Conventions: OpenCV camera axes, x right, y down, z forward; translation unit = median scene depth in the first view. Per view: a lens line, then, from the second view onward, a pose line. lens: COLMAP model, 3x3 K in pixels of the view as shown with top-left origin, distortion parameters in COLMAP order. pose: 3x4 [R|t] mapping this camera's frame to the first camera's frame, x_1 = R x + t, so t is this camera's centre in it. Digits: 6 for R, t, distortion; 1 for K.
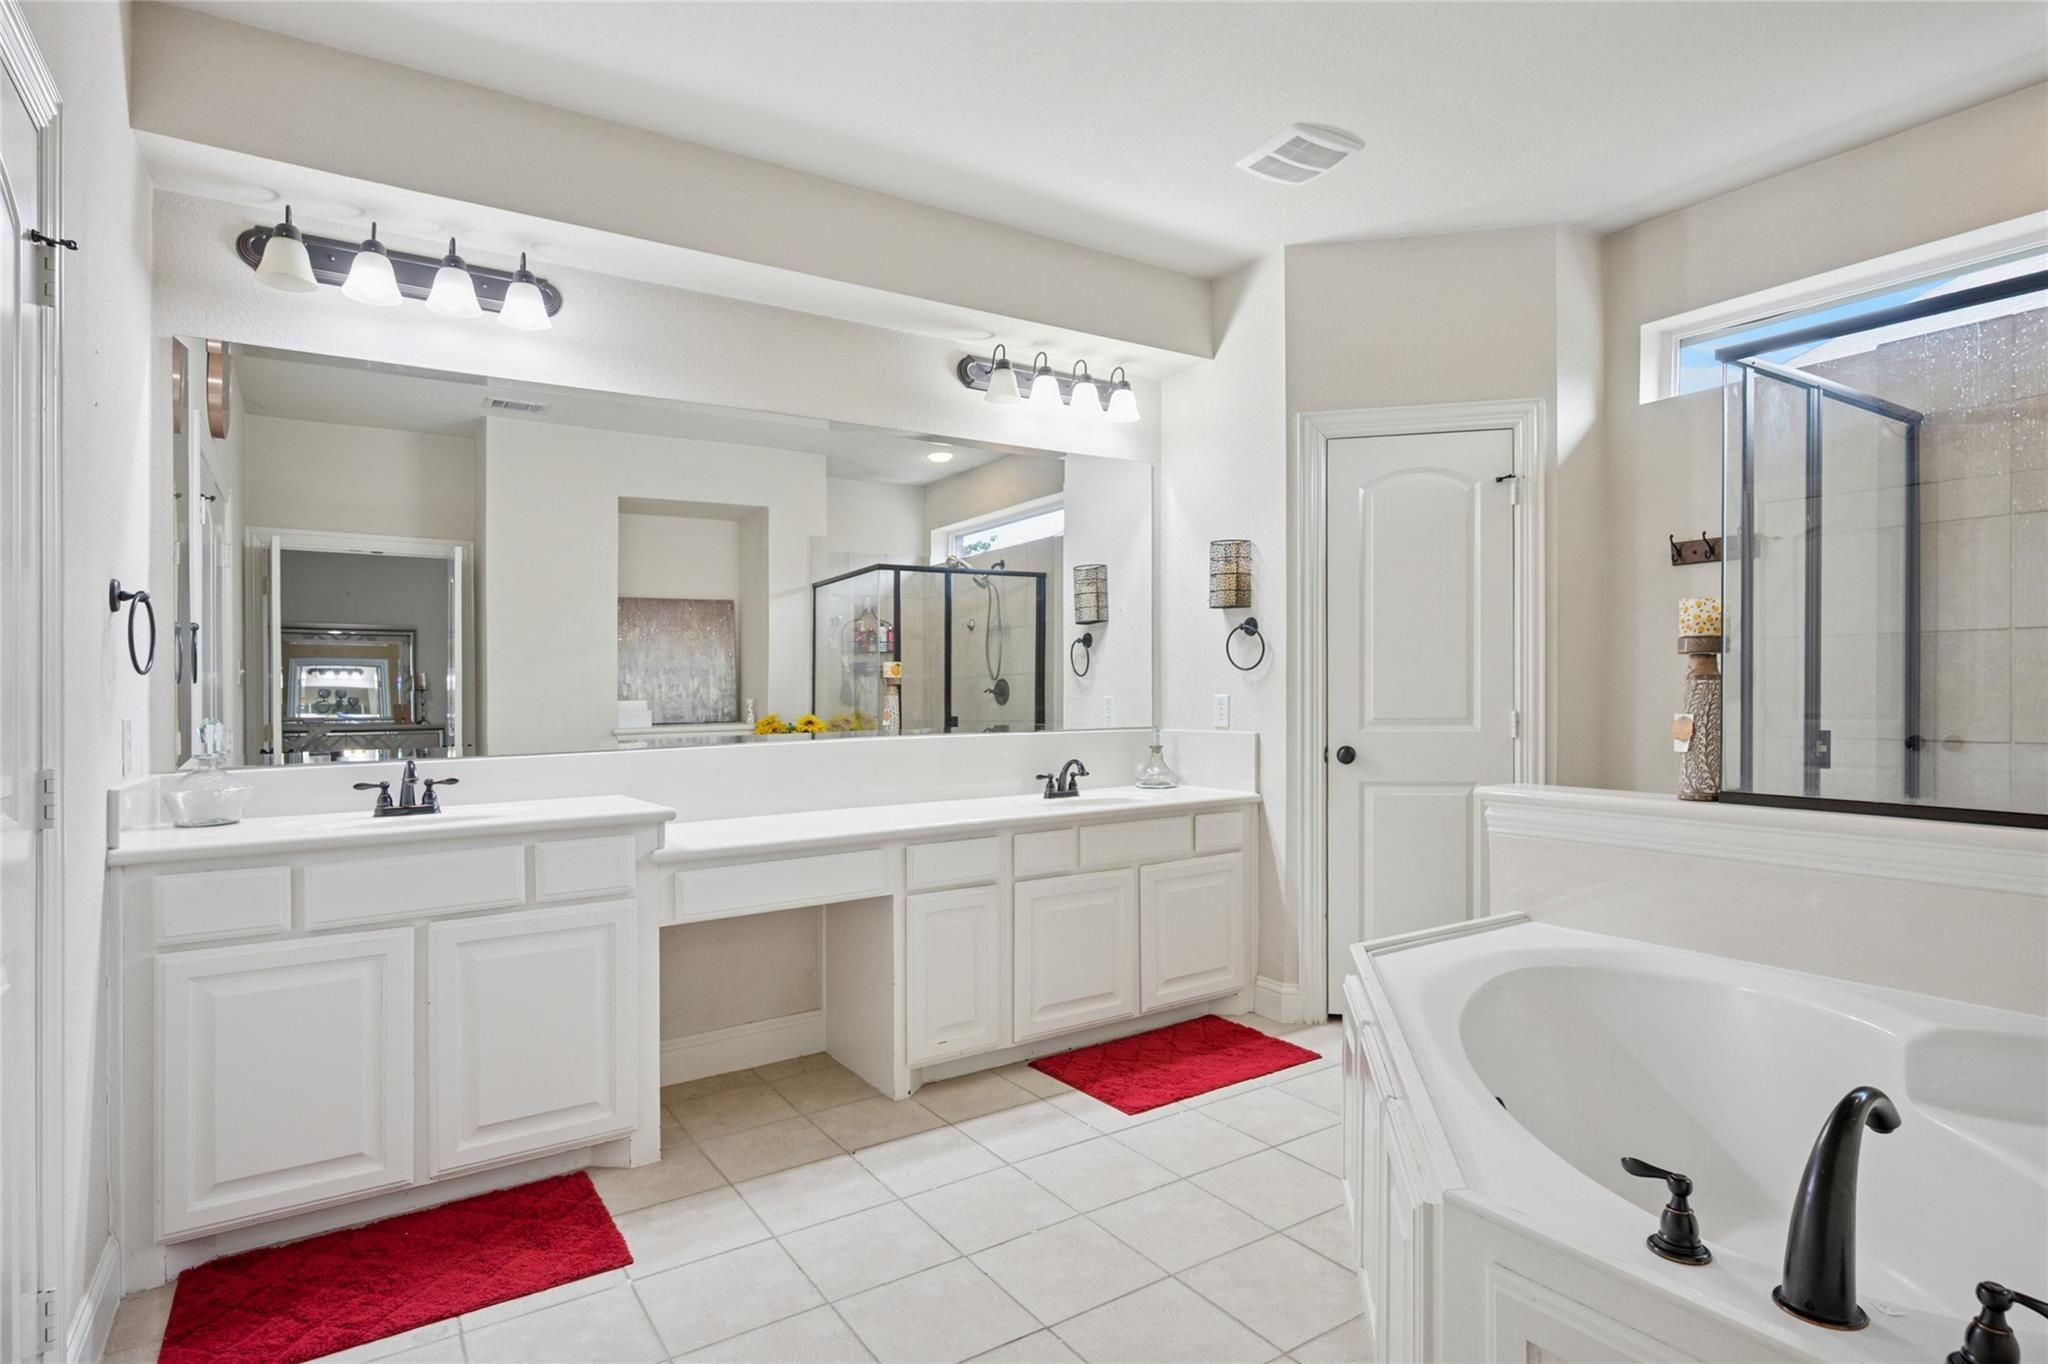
lens RADIAL K [[1057.5, 0, 1025.8], [0, 1057.5, 705.9], [0, 0, 1]] dist [-0.000560, 0.000049]
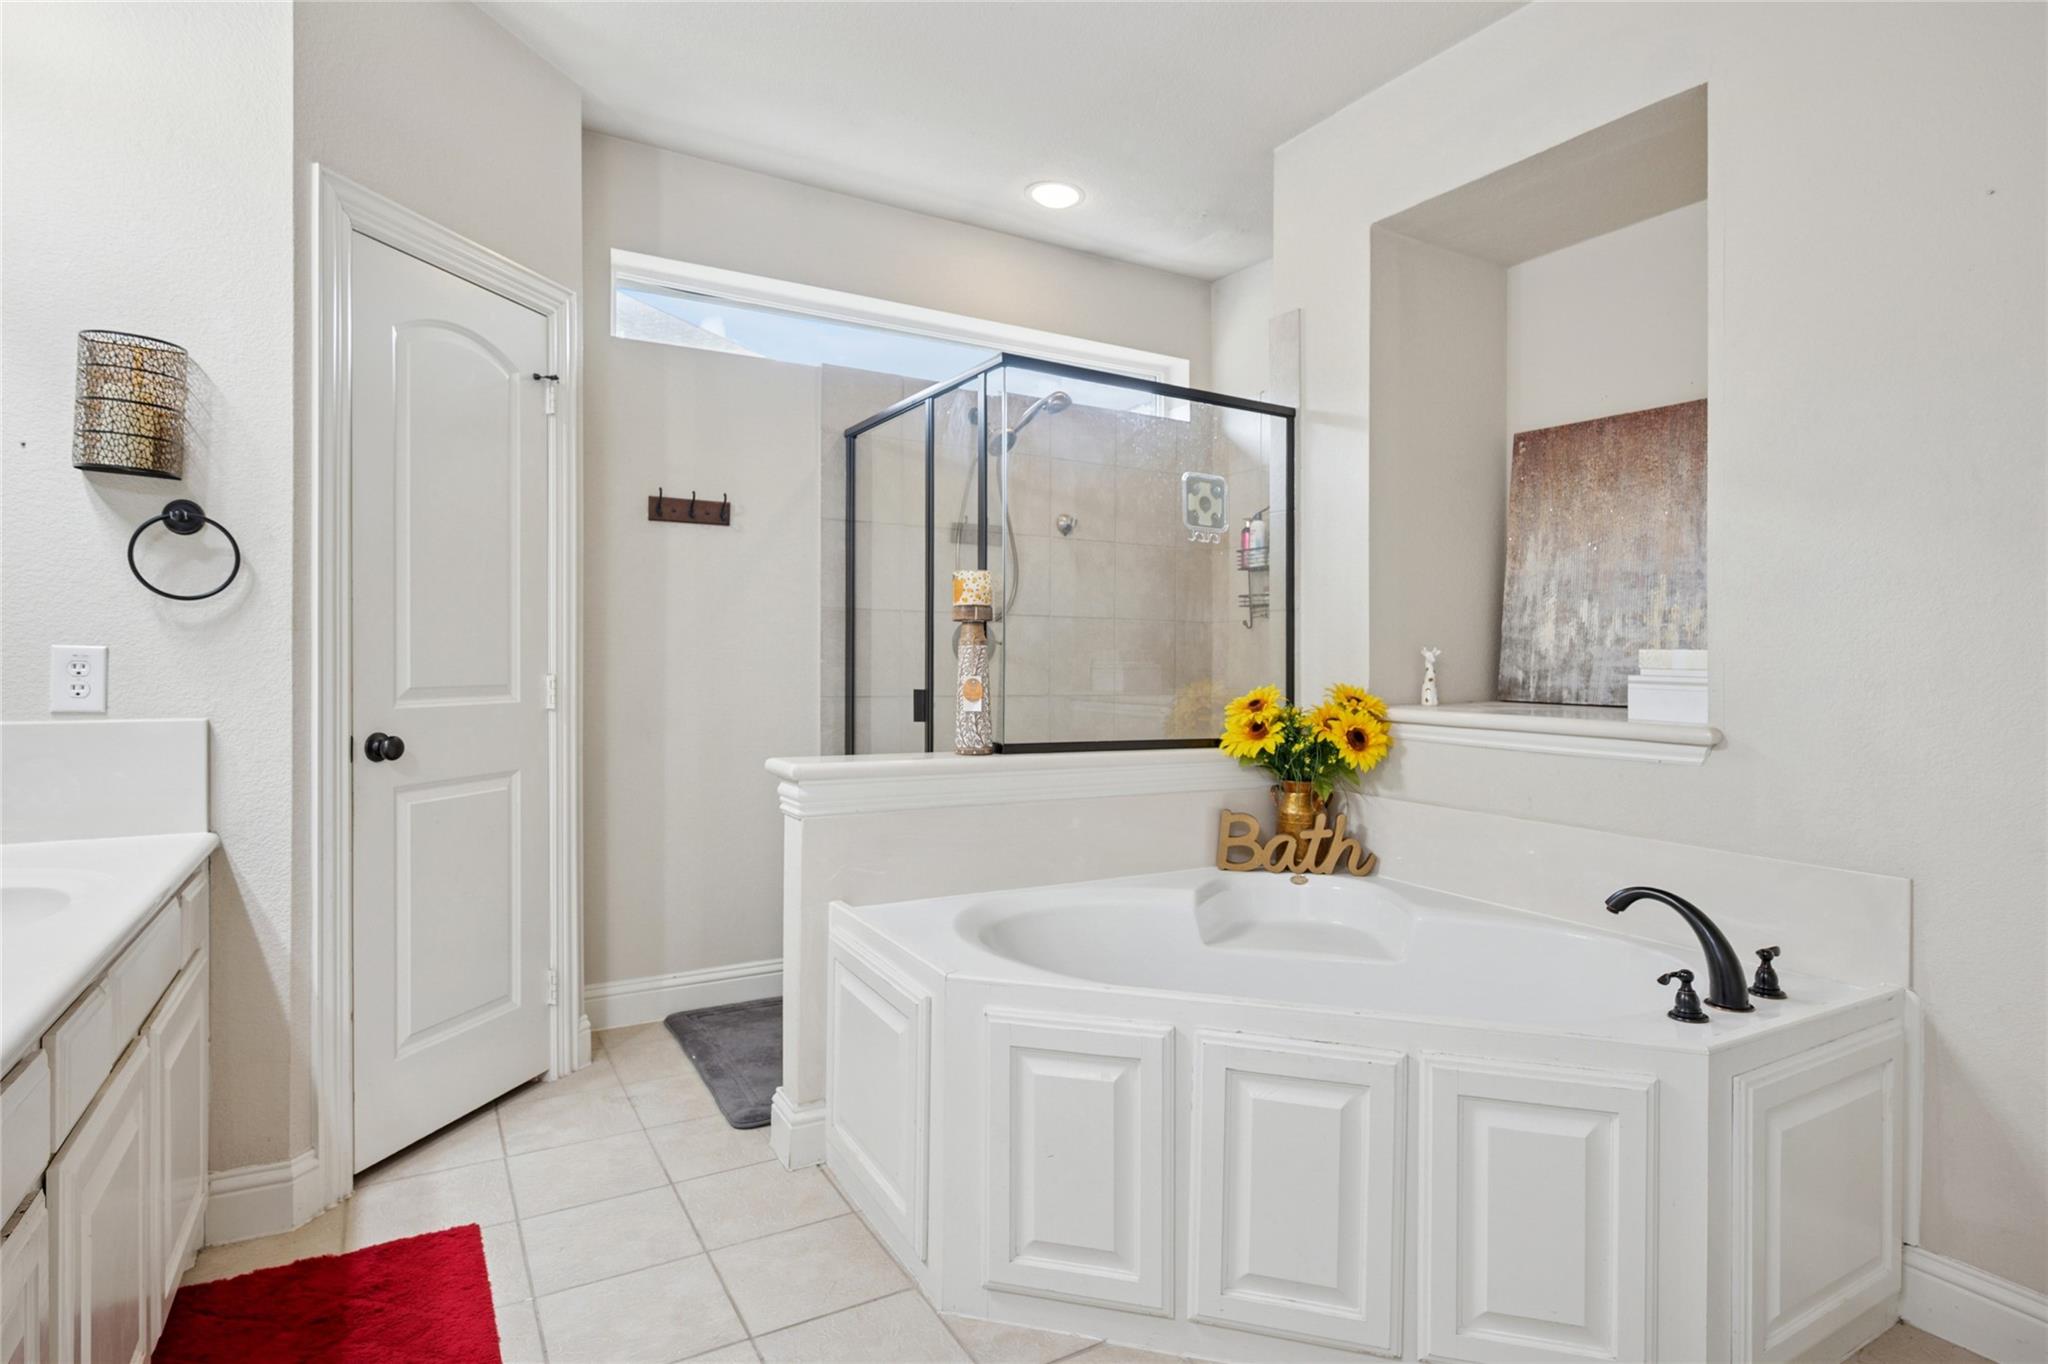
lens RADIAL K [[1069.7, 0, 1024.0], [0, 1069.7, 682.0], [0, 0, 1]] dist [0.001971, 0.000639]
pose [[0.047258, -0.011883, 0.998812, -0.313156], [0.001507, 0.999929, 0.011825, 0.000509], [-0.998882, 0.000947, 0.047272, 0.593594]]
